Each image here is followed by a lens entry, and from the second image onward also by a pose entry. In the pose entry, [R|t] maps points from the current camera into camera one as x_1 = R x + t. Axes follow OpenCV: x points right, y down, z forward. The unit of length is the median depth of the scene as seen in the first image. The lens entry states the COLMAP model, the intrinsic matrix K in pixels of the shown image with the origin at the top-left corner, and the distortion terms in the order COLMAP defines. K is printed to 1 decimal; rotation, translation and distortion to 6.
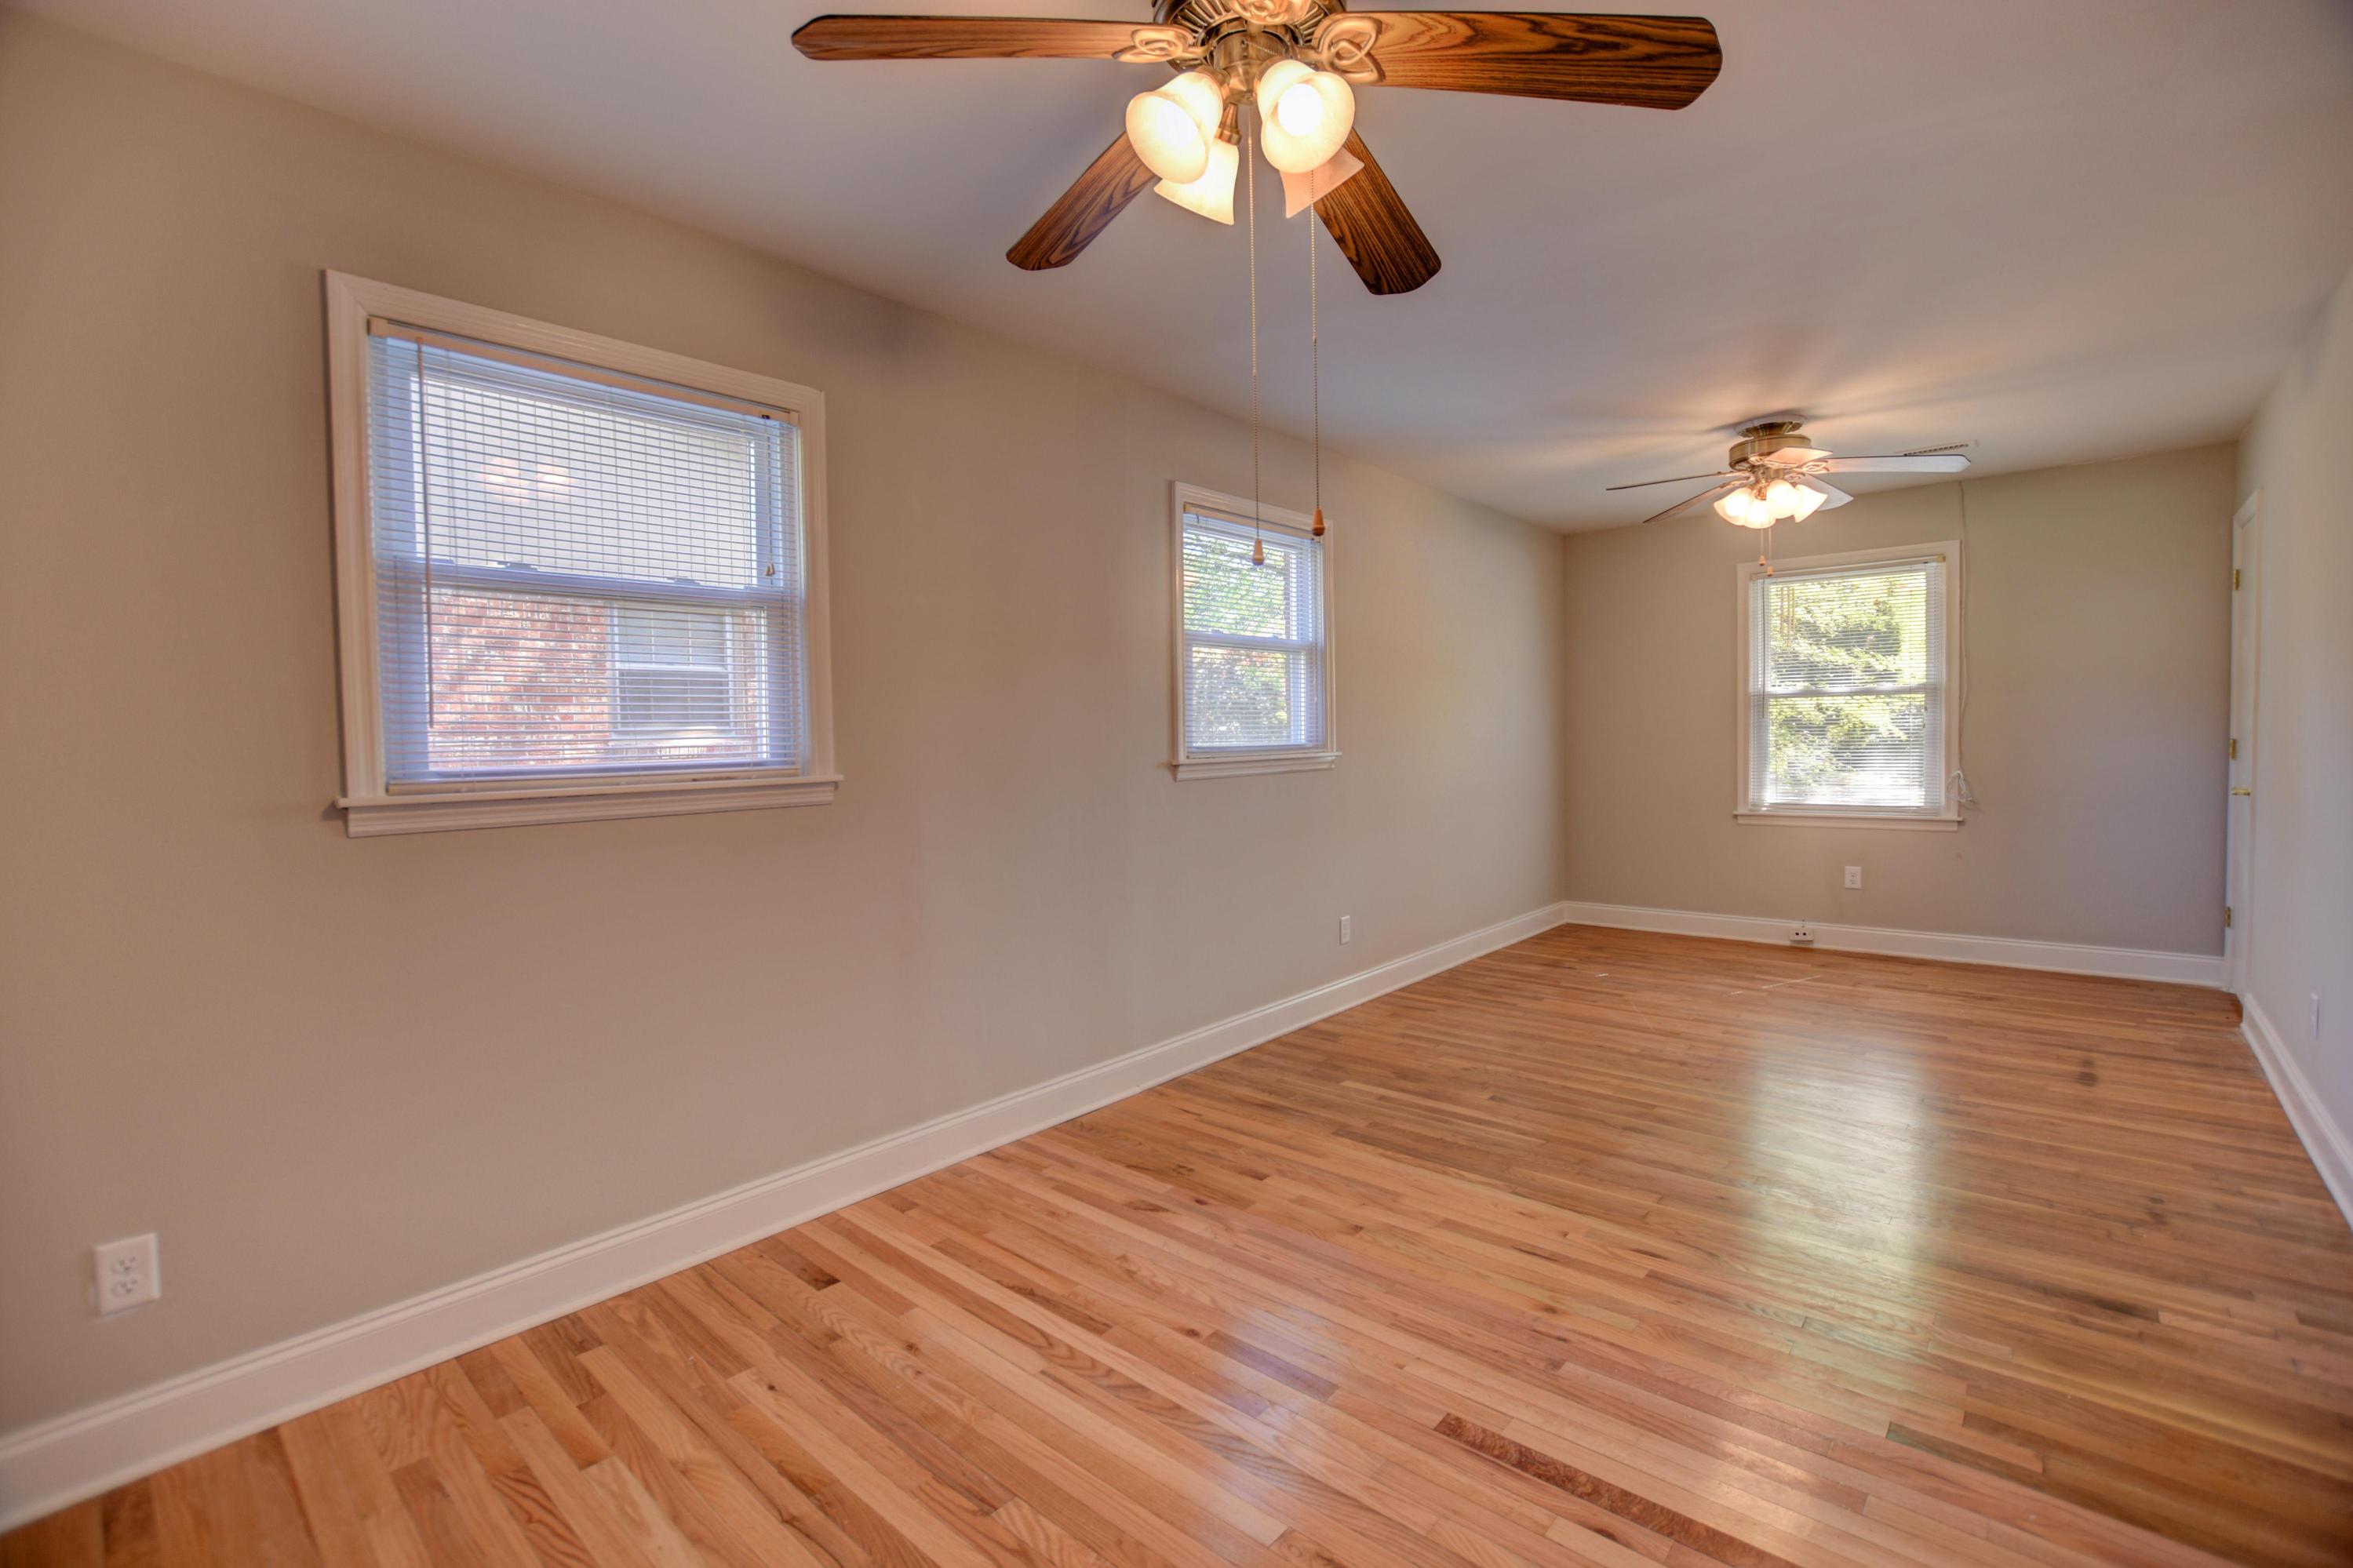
lens RADIAL K [[1037.0, 0, 1174.6], [0, 1037.0, 778.9], [0, 0, 1]] dist [-0.028898, 0.002400]
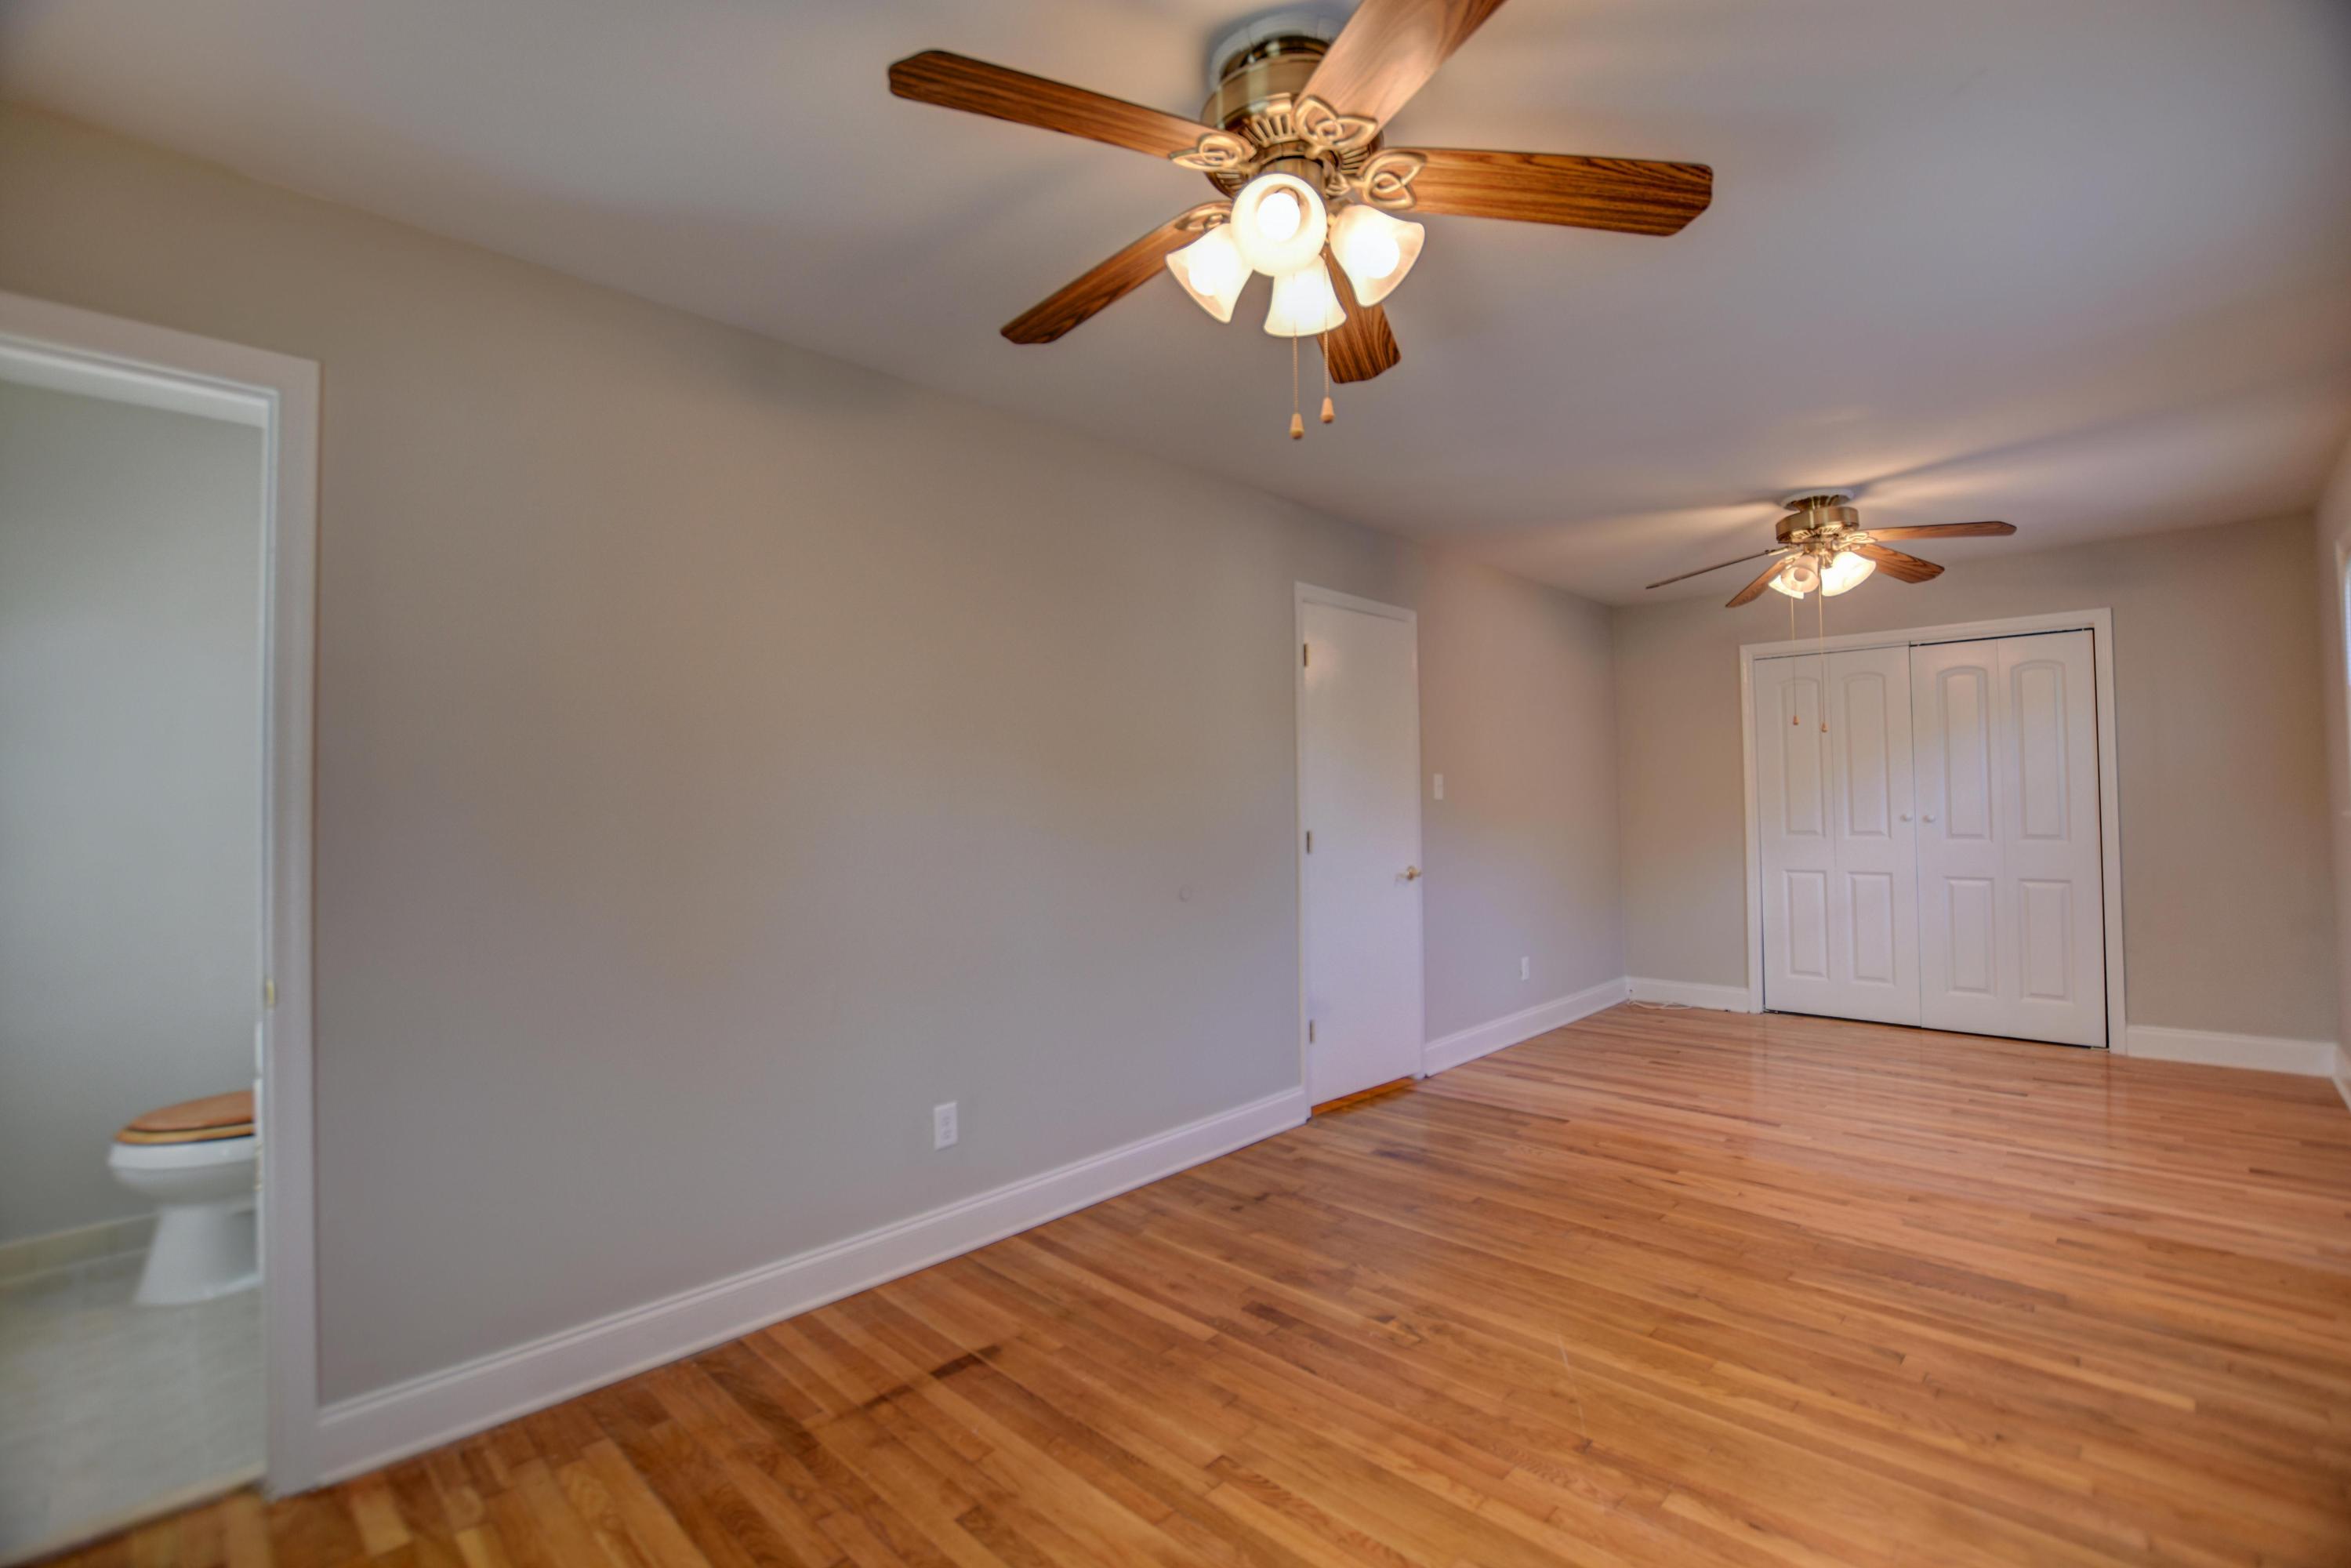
lens RADIAL K [[1036.3, 0, 1176.7], [0, 1036.3, 783.6], [0, 0, 1]] dist [-0.028898, 0.002400]
pose [[-0.998395, 0.033806, 0.045440, 0.880669], [0.035106, 0.998988, 0.028110, -0.111152], [-0.044444, 0.029660, -0.998571, 2.003142]]
